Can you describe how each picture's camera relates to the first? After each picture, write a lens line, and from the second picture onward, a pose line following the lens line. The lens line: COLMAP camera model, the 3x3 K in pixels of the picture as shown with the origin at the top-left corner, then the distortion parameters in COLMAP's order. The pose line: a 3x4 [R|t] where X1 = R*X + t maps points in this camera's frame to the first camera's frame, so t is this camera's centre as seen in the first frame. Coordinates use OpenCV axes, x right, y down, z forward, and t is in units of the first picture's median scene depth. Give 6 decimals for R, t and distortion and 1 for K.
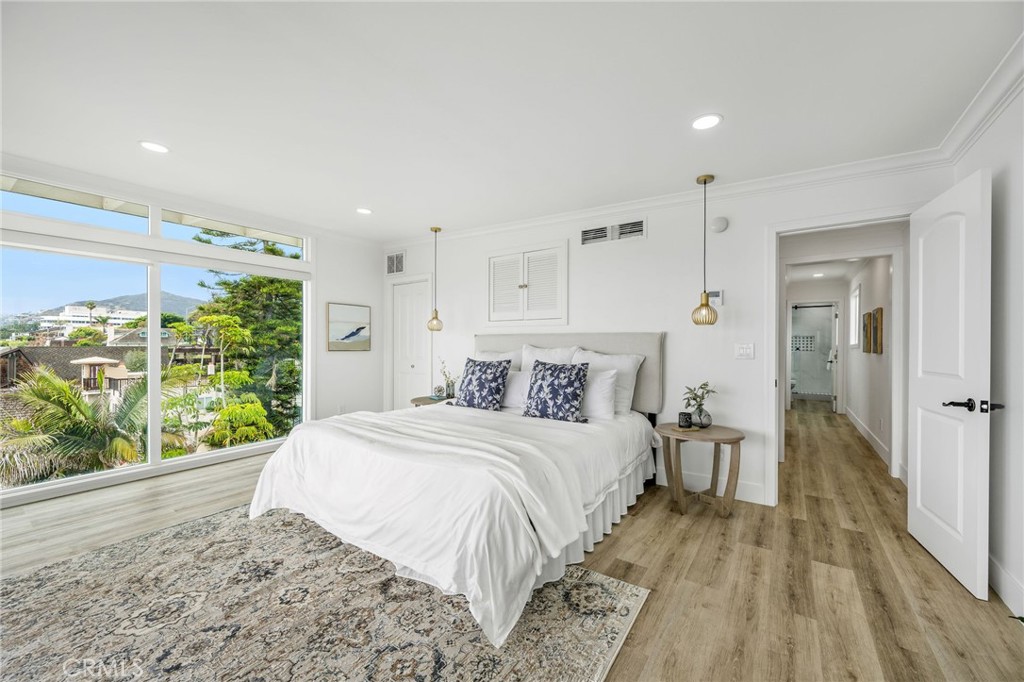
lens RADIAL K [[400.7, 0, 513.9], [0, 400.7, 344.2], [0, 0, 1]] dist [0.000603, 0.000350]
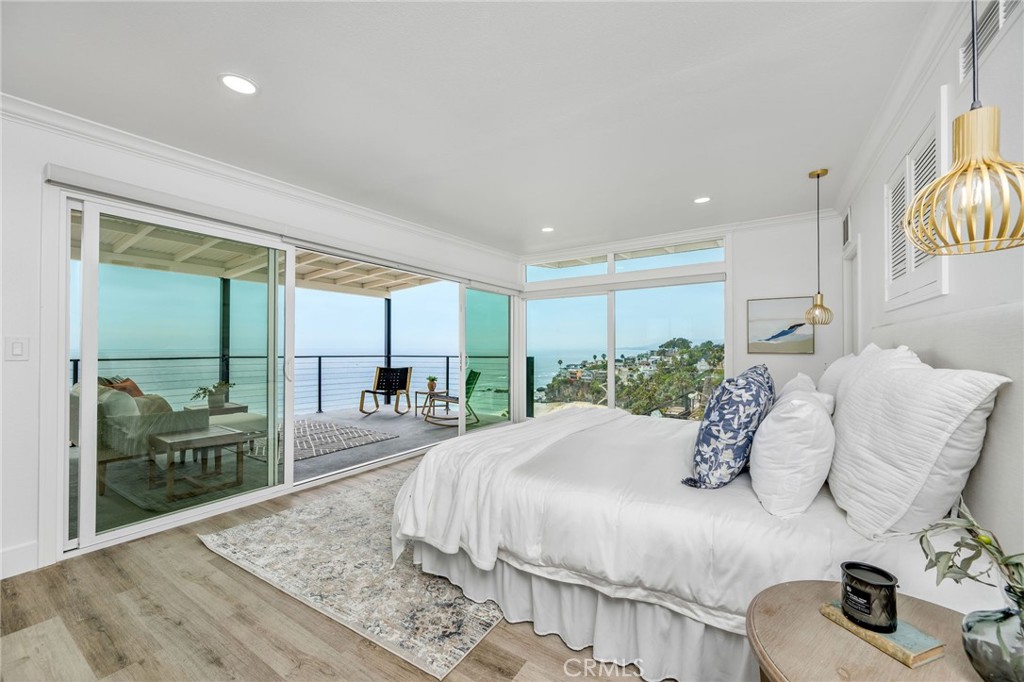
lens RADIAL K [[400.7, 0, 513.6], [0, 400.7, 343.0], [0, 0, 1]] dist [0.000603, 0.000350]
pose [[0.031221, -0.010104, -0.999461, 0.605845], [-0.001606, 0.999947, -0.010159, 0.006062], [0.999511, 0.001923, 0.031203, 0.623357]]
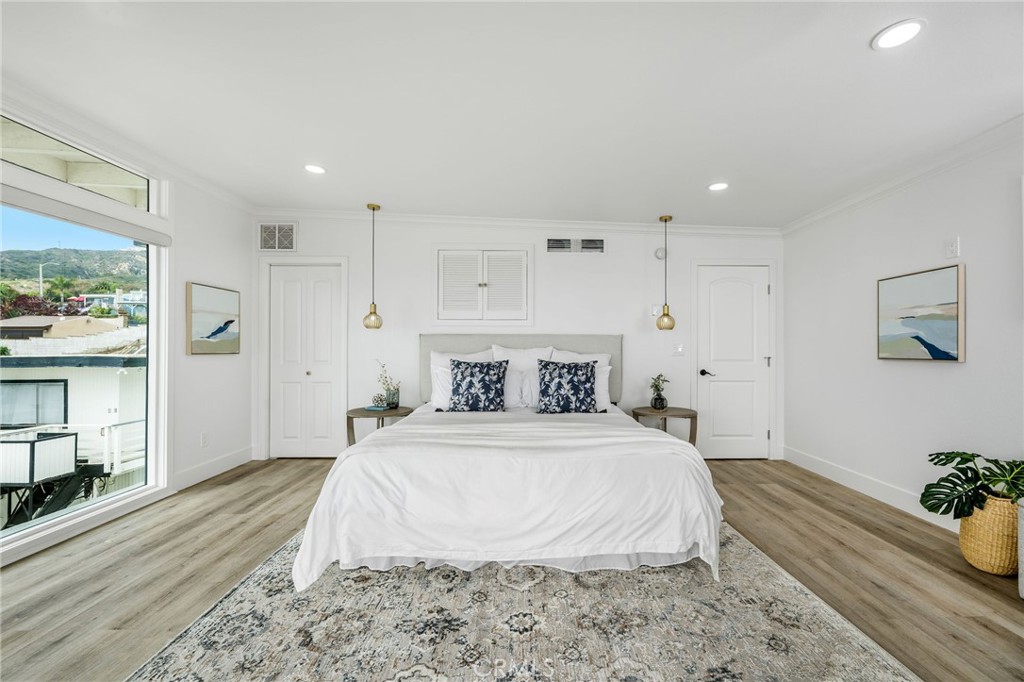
lens RADIAL K [[423.9, 0, 537.0], [0, 423.9, 346.2], [0, 0, 1]] dist [0.002189, -0.000082]
pose [[0.804931, 0.000793, 0.593368, -0.591112], [0.000321, 0.999998, -0.001773, 0.006585], [-0.593368, 0.001618, 0.804929, 0.117952]]
